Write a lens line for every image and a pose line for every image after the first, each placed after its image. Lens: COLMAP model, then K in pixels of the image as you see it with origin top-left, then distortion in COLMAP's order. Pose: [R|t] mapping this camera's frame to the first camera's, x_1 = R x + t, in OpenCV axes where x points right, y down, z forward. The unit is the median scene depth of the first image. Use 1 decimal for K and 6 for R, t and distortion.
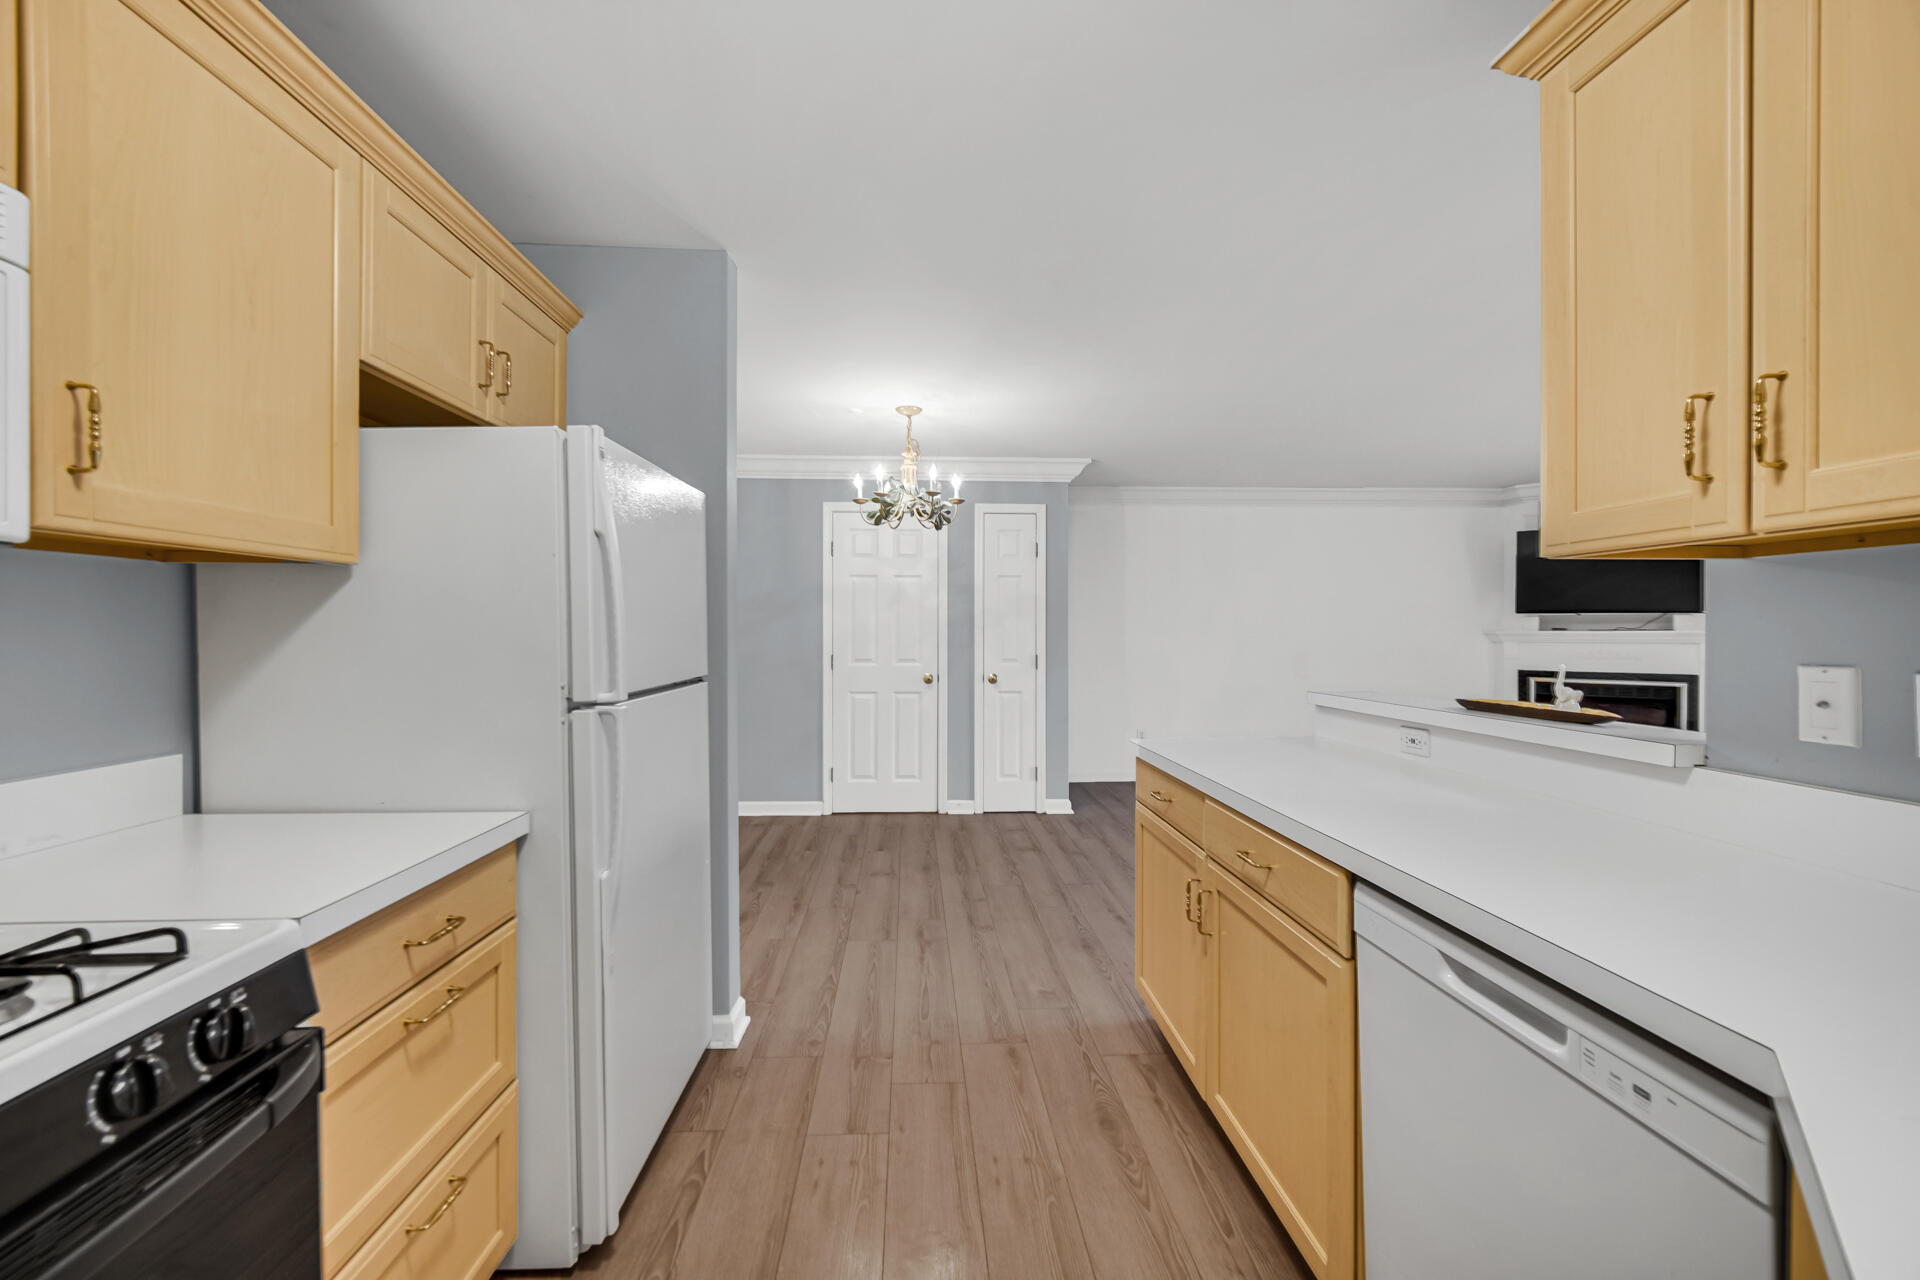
lens RADIAL K [[759.1, 0, 956.8], [0, 759.1, 634.9], [0, 0, 1]] dist [0.005082, -0.001164]
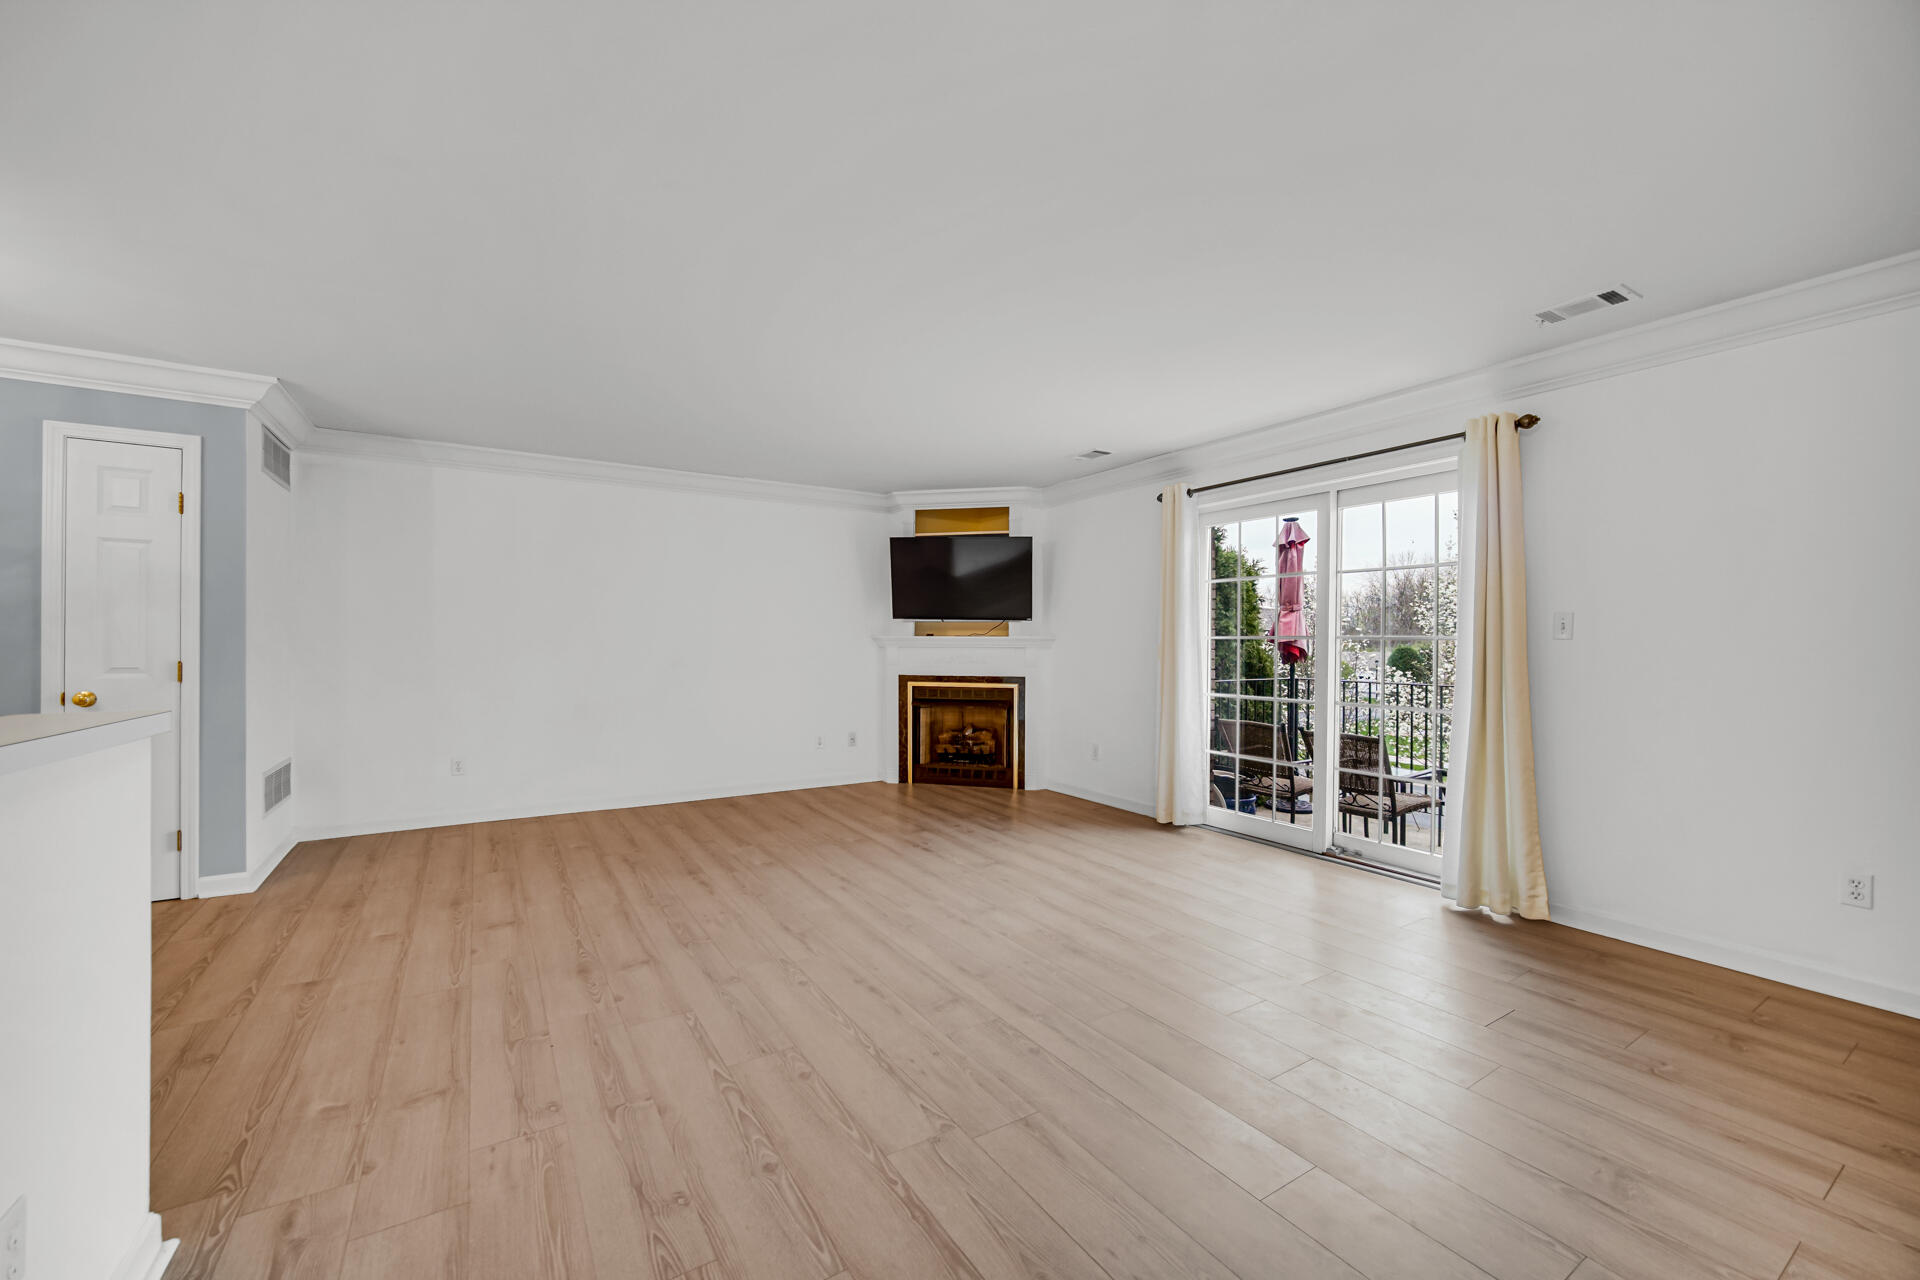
lens RADIAL K [[759.1, 0, 945.2], [0, 759.1, 642.6], [0, 0, 1]] dist [0.005082, -0.001164]
pose [[0.883490, 0.007648, 0.468388, 0.461051], [-0.006789, 0.999971, -0.003522, 0.010129], [-0.468401, -0.000069, 0.883516, 0.110671]]
